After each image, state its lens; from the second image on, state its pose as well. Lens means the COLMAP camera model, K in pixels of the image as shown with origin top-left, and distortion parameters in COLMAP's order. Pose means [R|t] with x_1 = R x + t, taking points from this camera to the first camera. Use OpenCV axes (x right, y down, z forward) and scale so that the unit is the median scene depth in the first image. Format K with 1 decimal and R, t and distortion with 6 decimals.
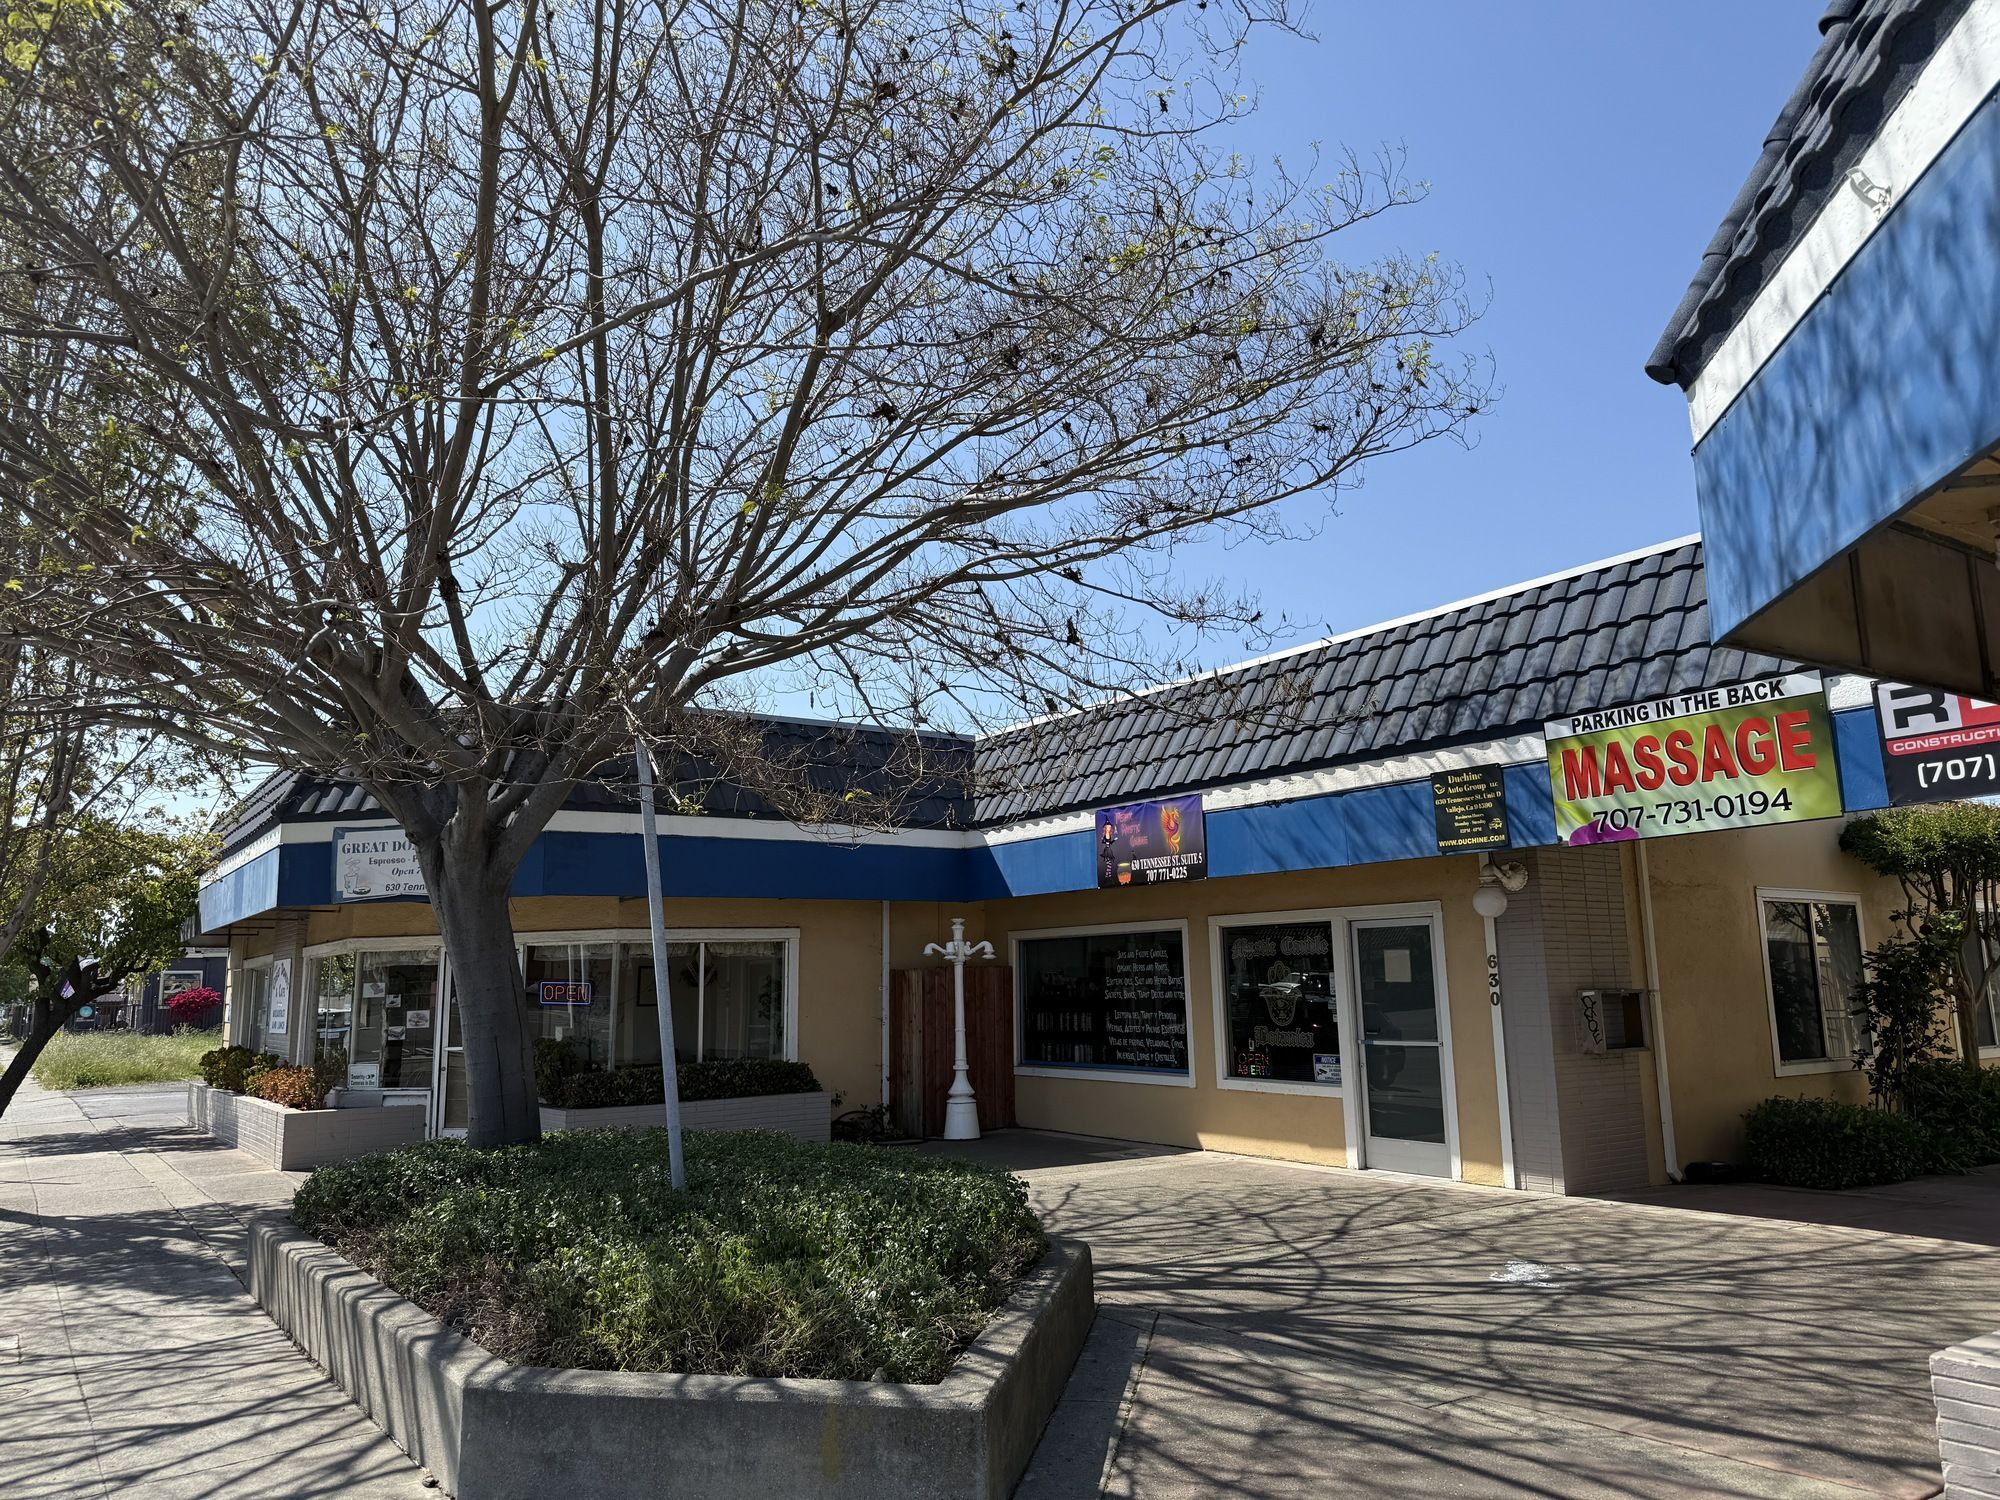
lens RADIAL K [[1392.1, 0, 981.6], [0, 1392.1, 754.0], [0, 0, 1]] dist [0.082425, -0.102024]
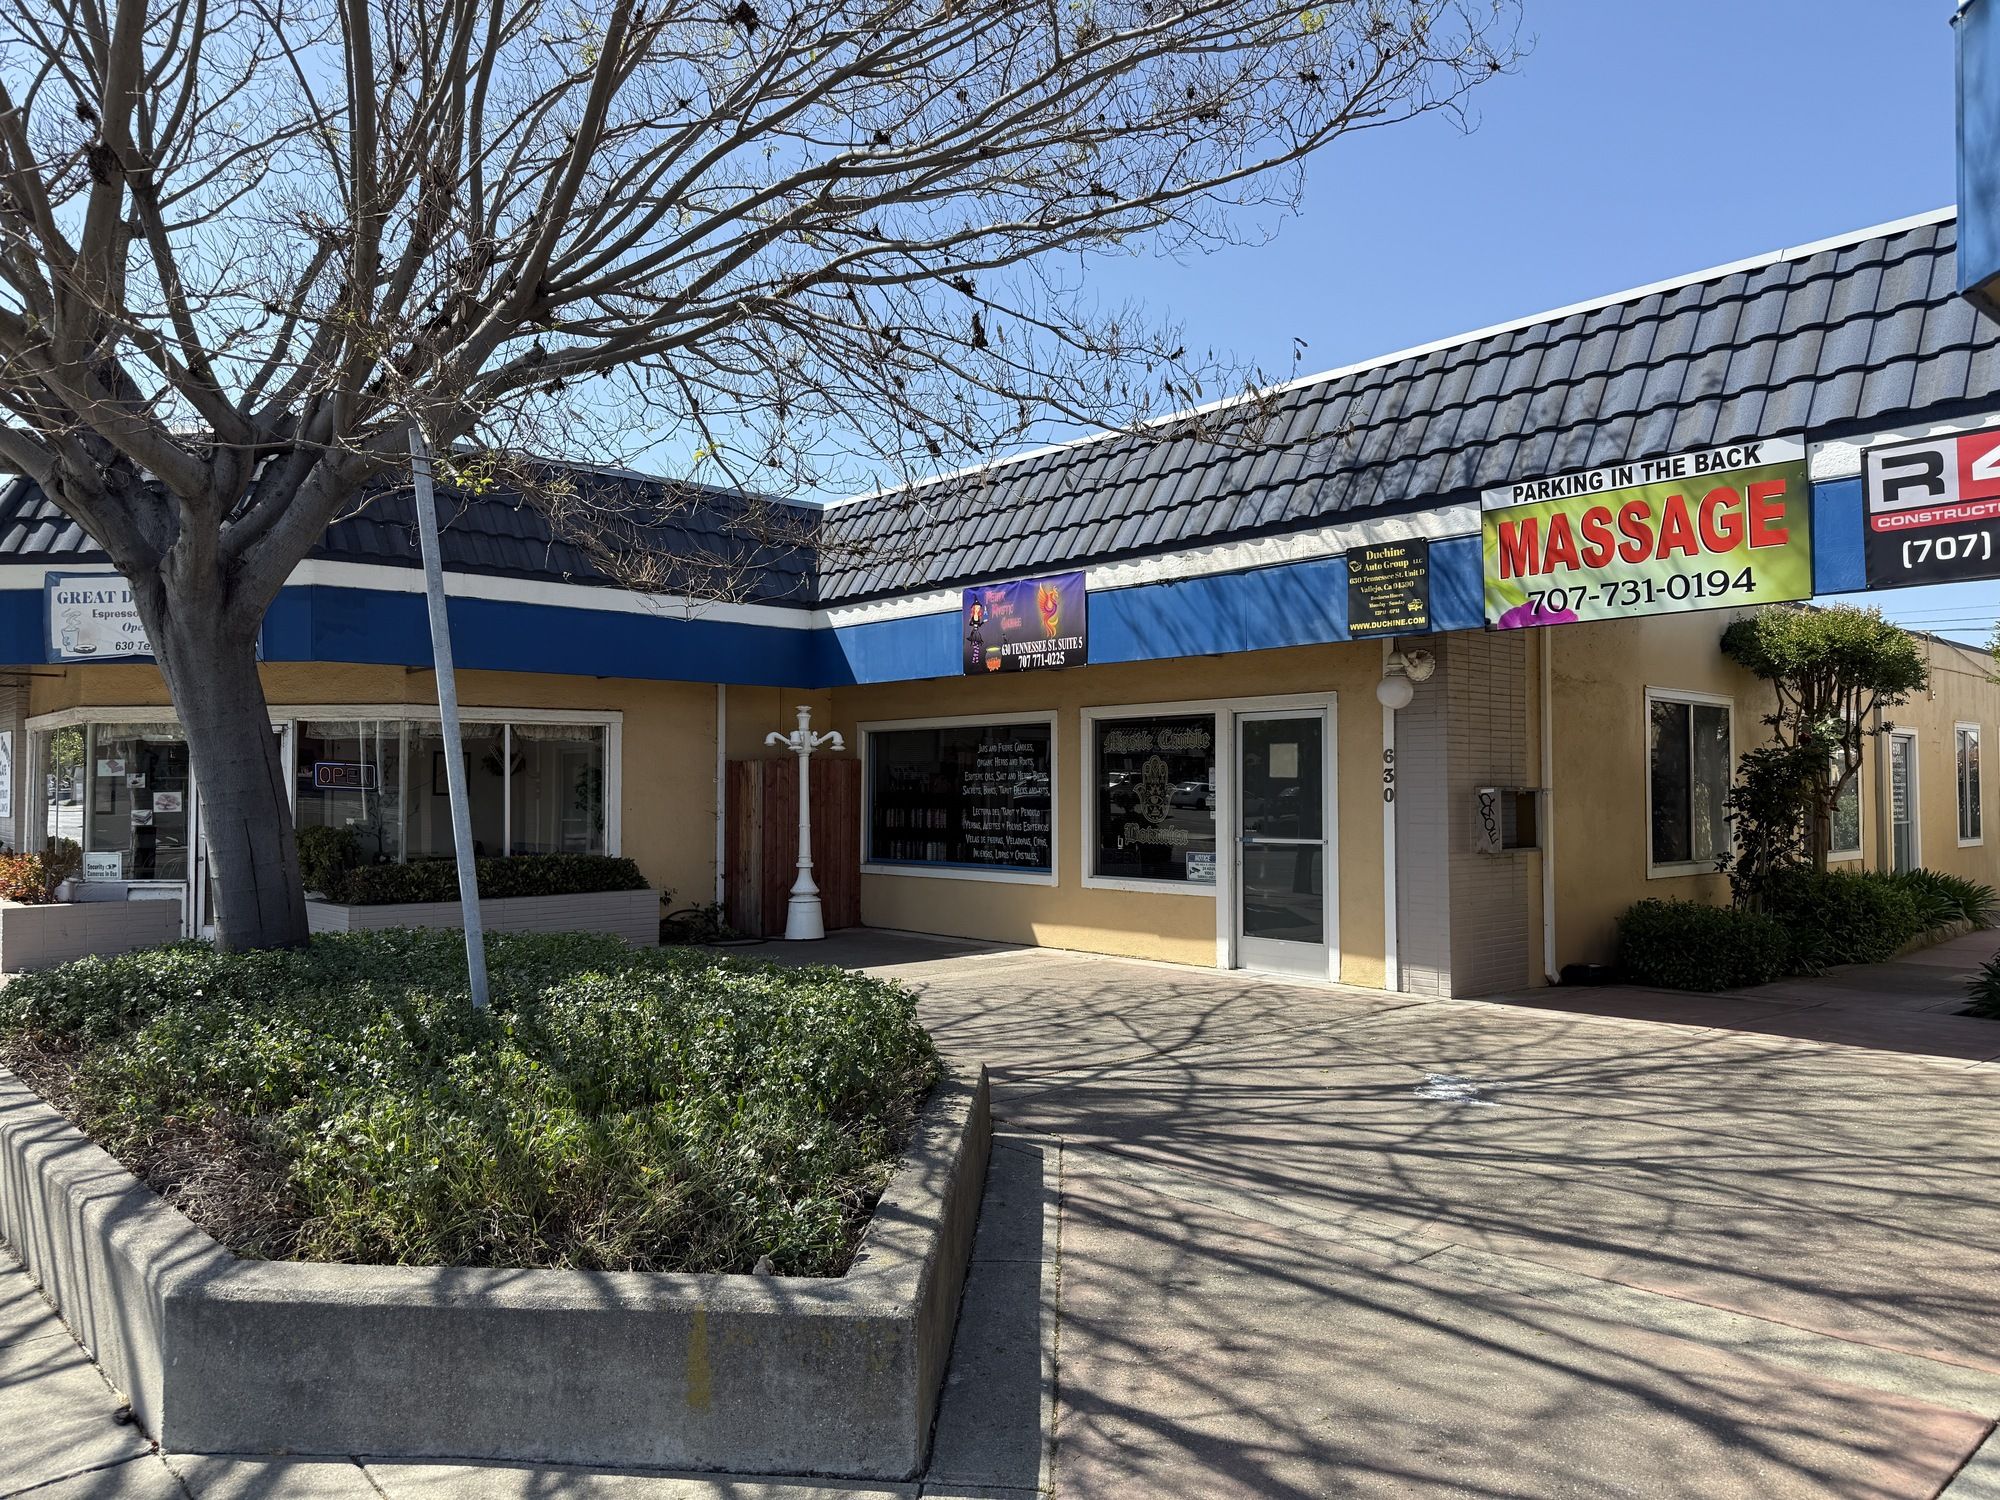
lens RADIAL K [[1392.1, 0, 988.9], [0, 1392.1, 771.4], [0, 0, 1]] dist [0.082425, -0.102024]
pose [[0.991030, 0.017875, 0.132441, -0.022777], [-0.037774, 0.988071, 0.149296, 0.027519], [-0.128193, -0.152960, 0.979883, 0.117942]]
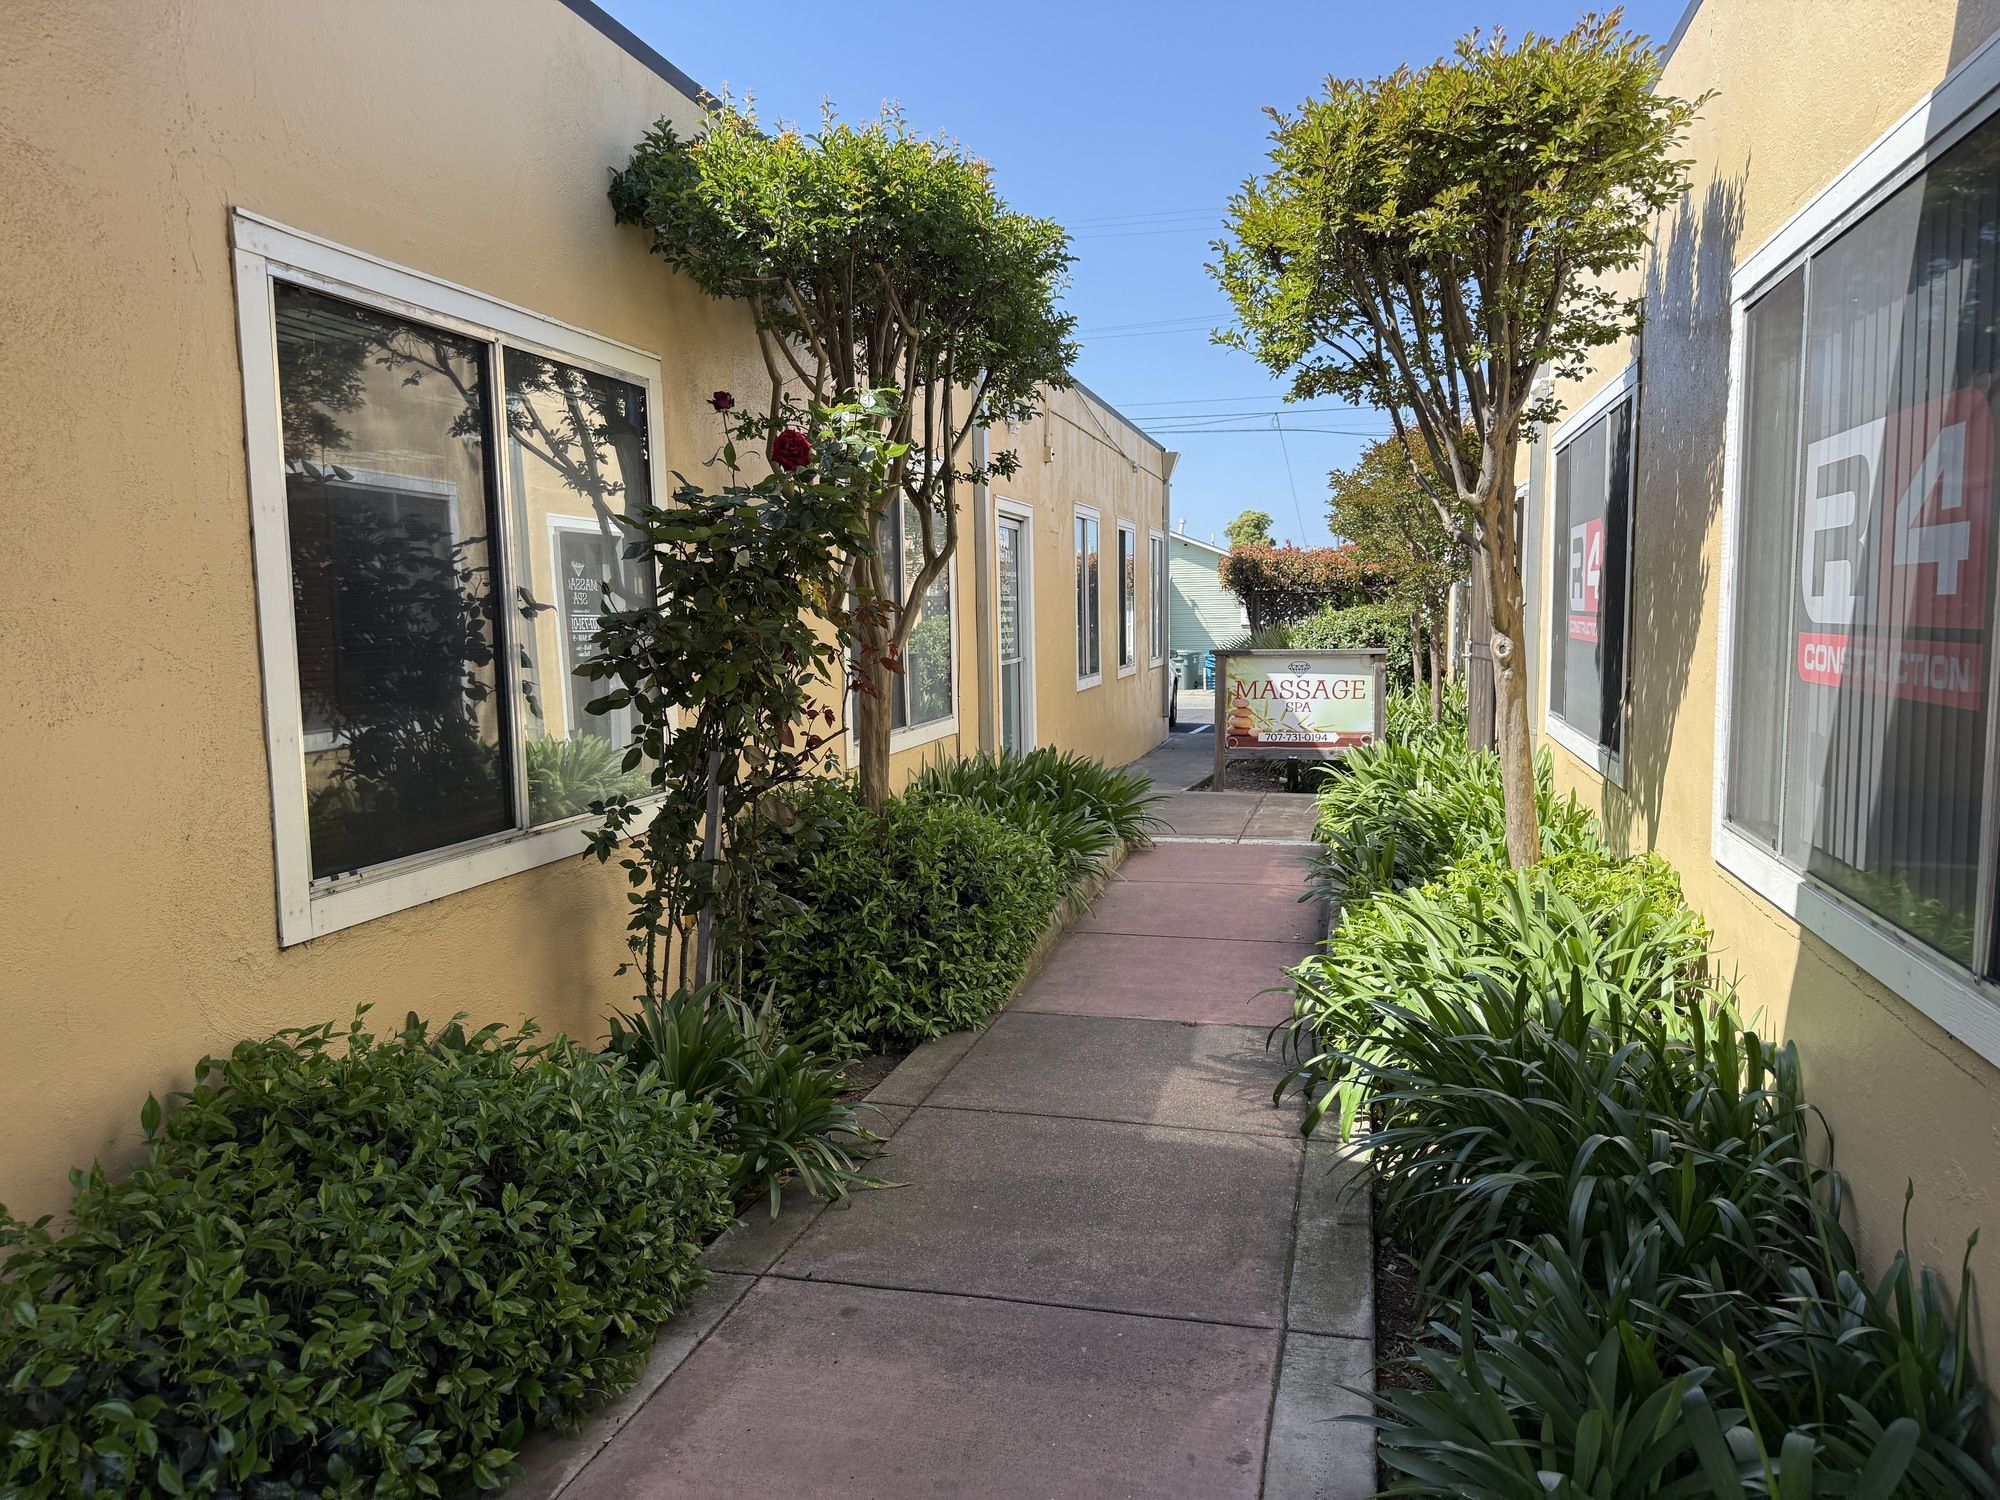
lens RADIAL K [[1392.1, 0, 1002.8], [0, 1392.1, 748.2], [0, 0, 1]] dist [0.082425, -0.102024]
pose [[0.751965, -0.058240, 0.656625, 0.527175], [-0.110987, 0.970684, 0.213198, 0.129592], [-0.649793, -0.233195, 0.723457, 0.782490]]
